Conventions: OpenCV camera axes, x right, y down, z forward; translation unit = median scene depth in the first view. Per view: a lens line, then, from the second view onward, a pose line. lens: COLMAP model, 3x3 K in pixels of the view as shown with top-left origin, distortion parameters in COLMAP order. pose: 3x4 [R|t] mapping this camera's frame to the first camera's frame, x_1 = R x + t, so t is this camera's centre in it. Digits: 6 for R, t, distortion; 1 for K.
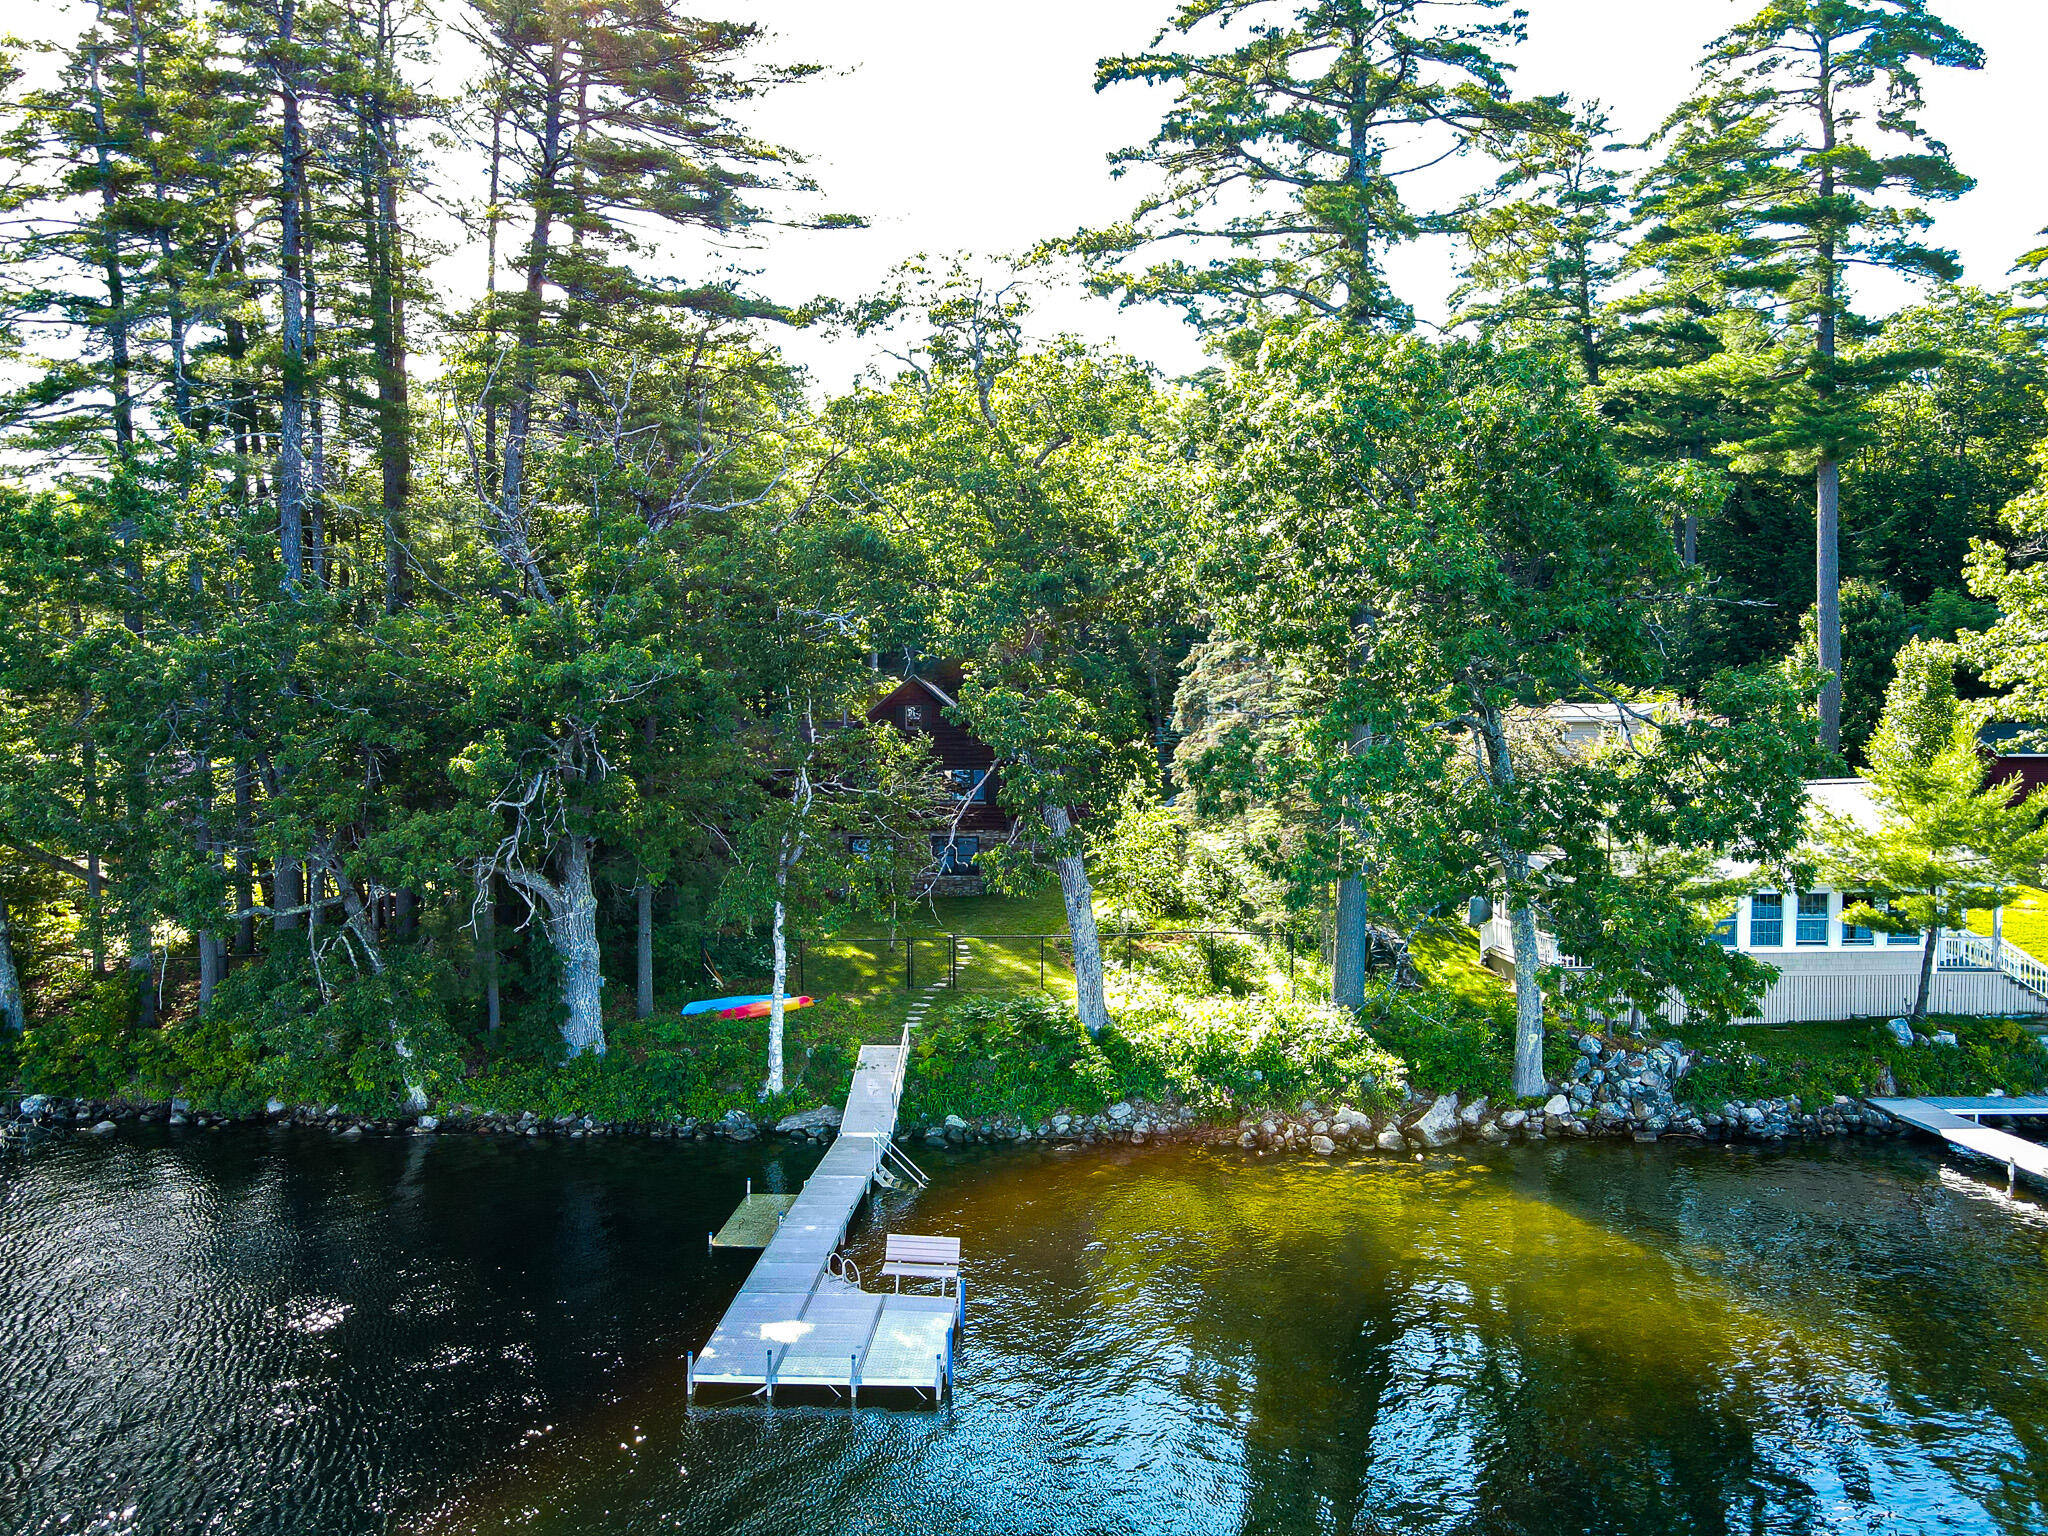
lens RADIAL K [[1456.2, 0, 1024.0], [0, 1456.2, 768.0], [0, 0, 1]] dist [-0.024589, 0.000728]
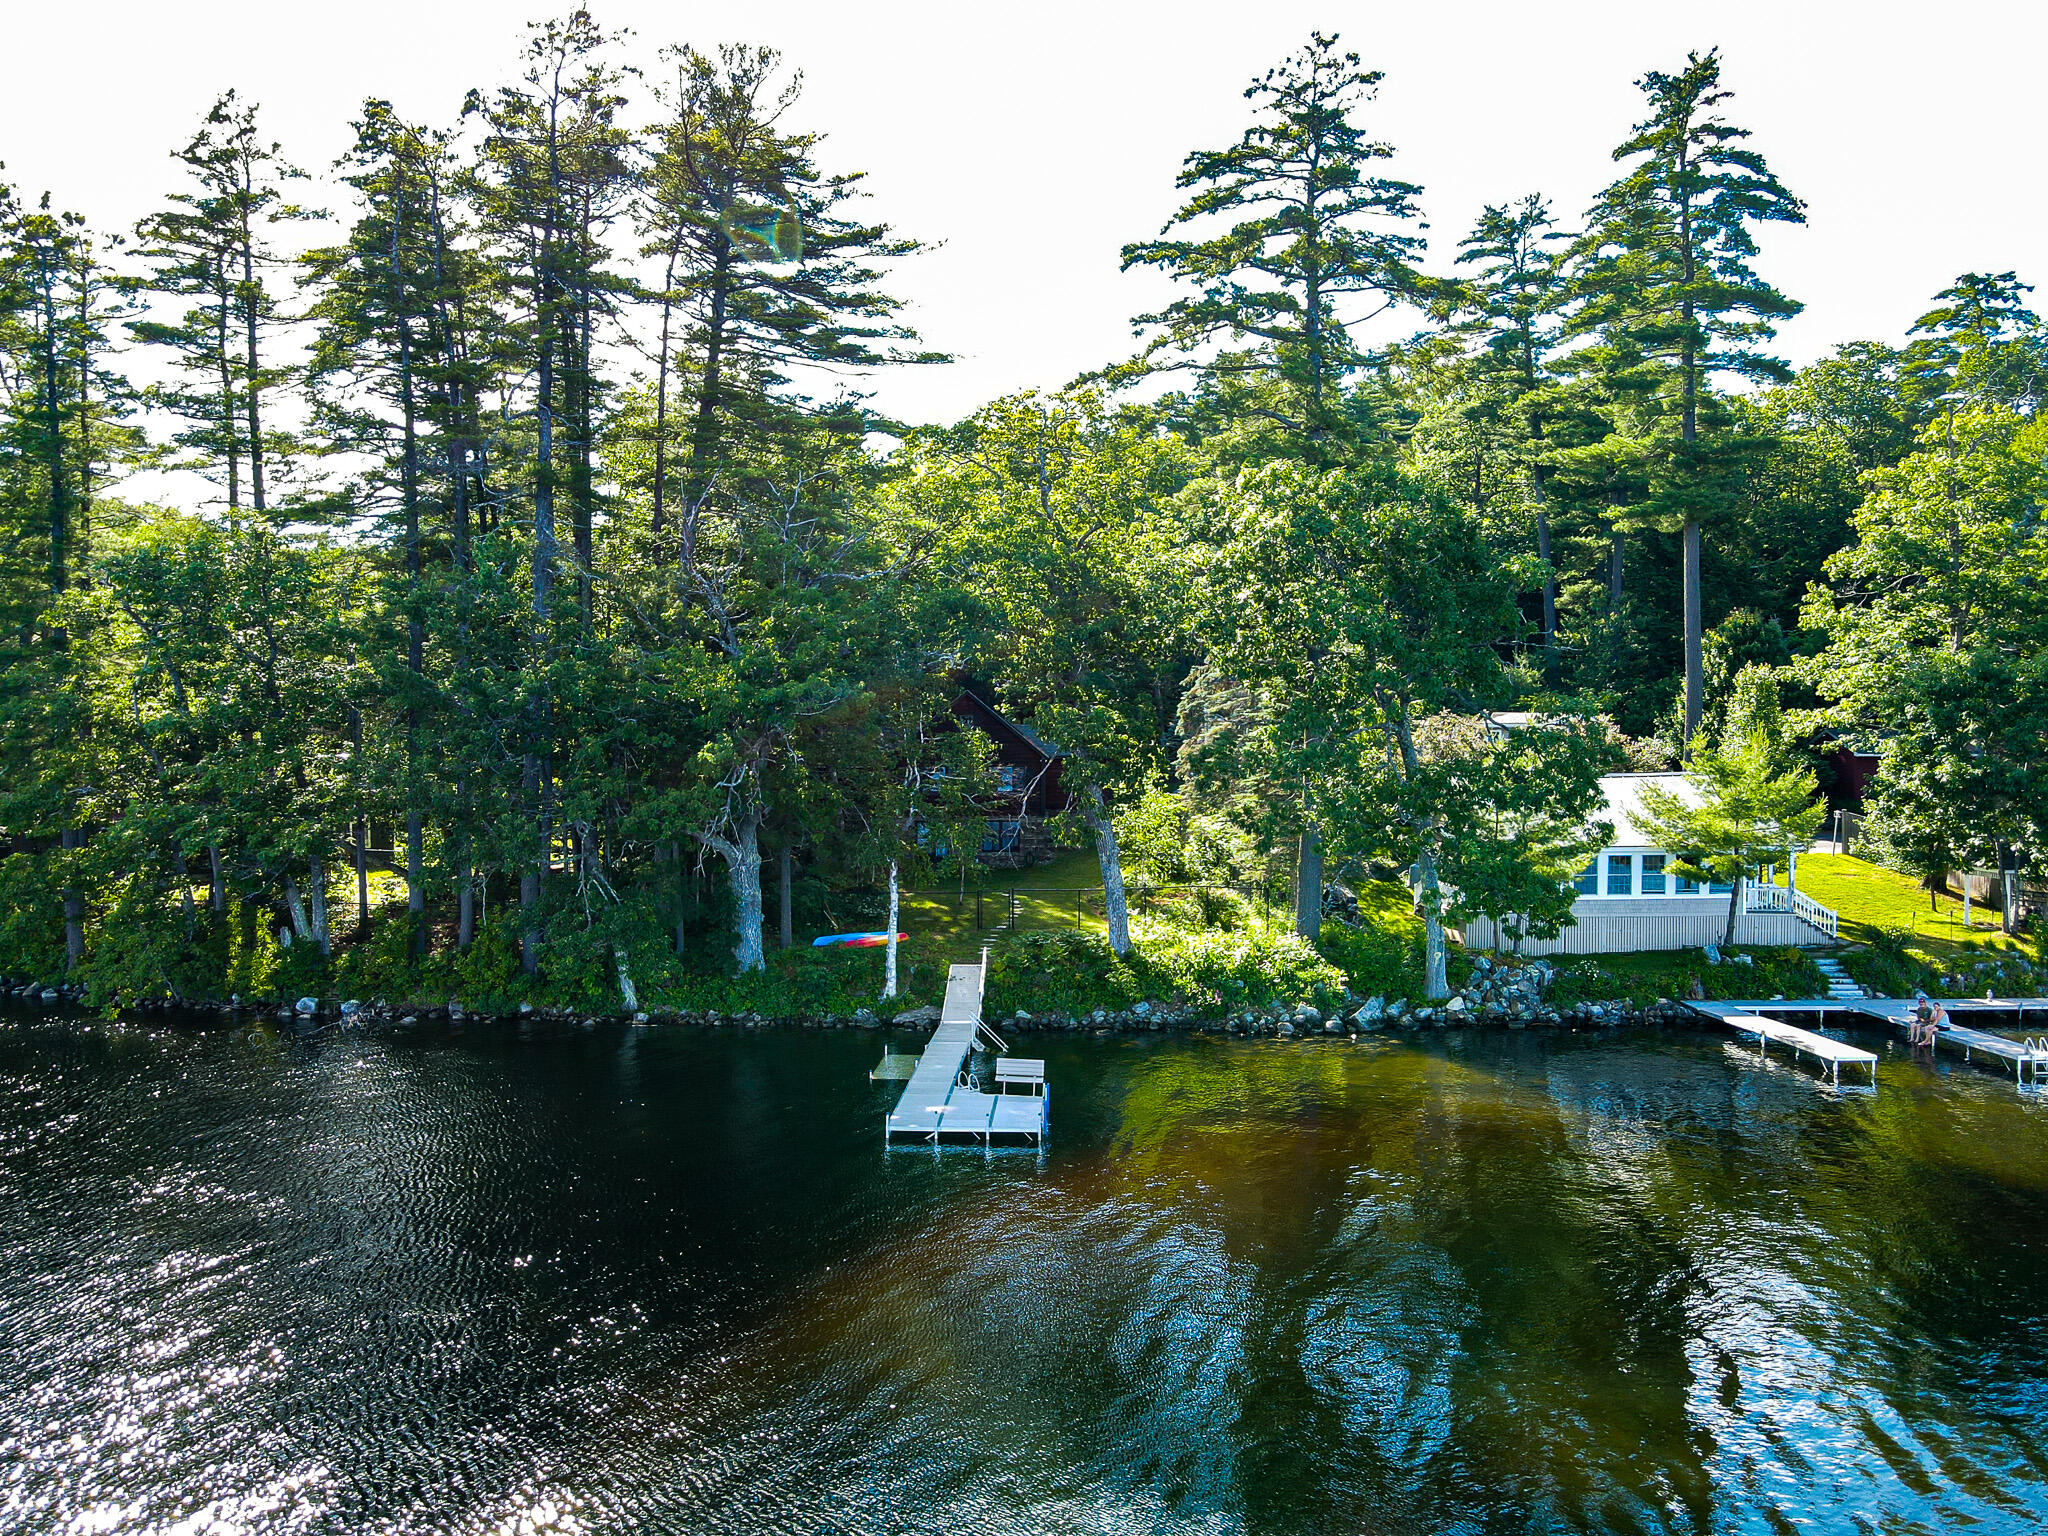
lens RADIAL K [[1480.5, 0, 1024.0], [0, 1480.5, 768.0], [0, 0, 1]] dist [-0.038352, 0.004077]
pose [[0.999995, -0.000787, 0.003083, -0.047773], [0.000804, 0.999985, -0.005461, 0.013667], [-0.003078, 0.005464, 0.999980, -0.396381]]
